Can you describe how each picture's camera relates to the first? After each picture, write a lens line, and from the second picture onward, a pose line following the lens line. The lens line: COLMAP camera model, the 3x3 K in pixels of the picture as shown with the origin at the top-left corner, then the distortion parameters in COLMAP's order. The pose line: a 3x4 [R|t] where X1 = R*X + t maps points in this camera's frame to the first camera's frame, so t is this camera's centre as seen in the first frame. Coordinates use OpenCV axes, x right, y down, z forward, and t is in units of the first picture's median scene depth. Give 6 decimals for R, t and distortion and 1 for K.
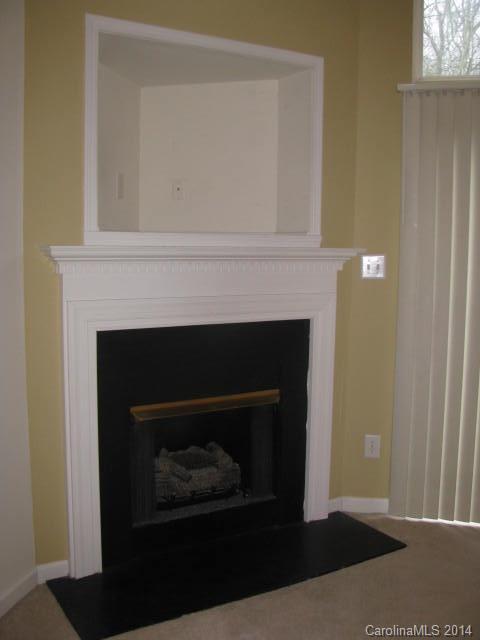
lens RADIAL K [[677.3, 0, 240.0], [0, 677.3, 320.0], [0, 0, 1]] dist [-0.141719, 0.006053]
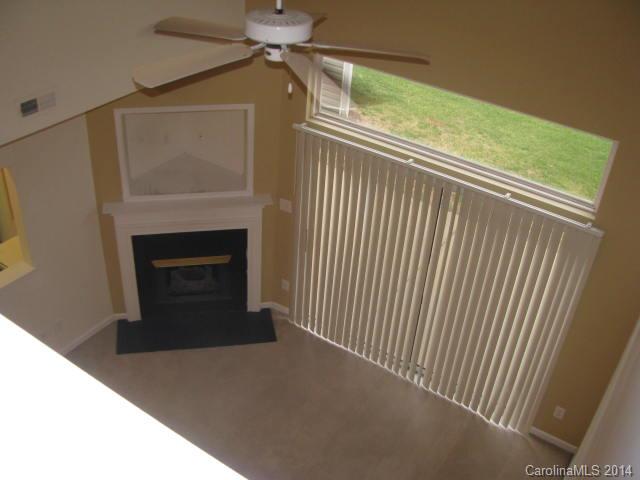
lens RADIAL K [[677.3, 0, 320.0], [0, 677.3, 240.0], [0, 0, 1]] dist [-0.141719, 0.006053]
pose [[0.936421, 0.232445, -0.262841, 0.825557], [-0.087453, 0.880067, 0.466726, -0.904605], [0.339807, -0.414066, 0.844441, -0.603677]]
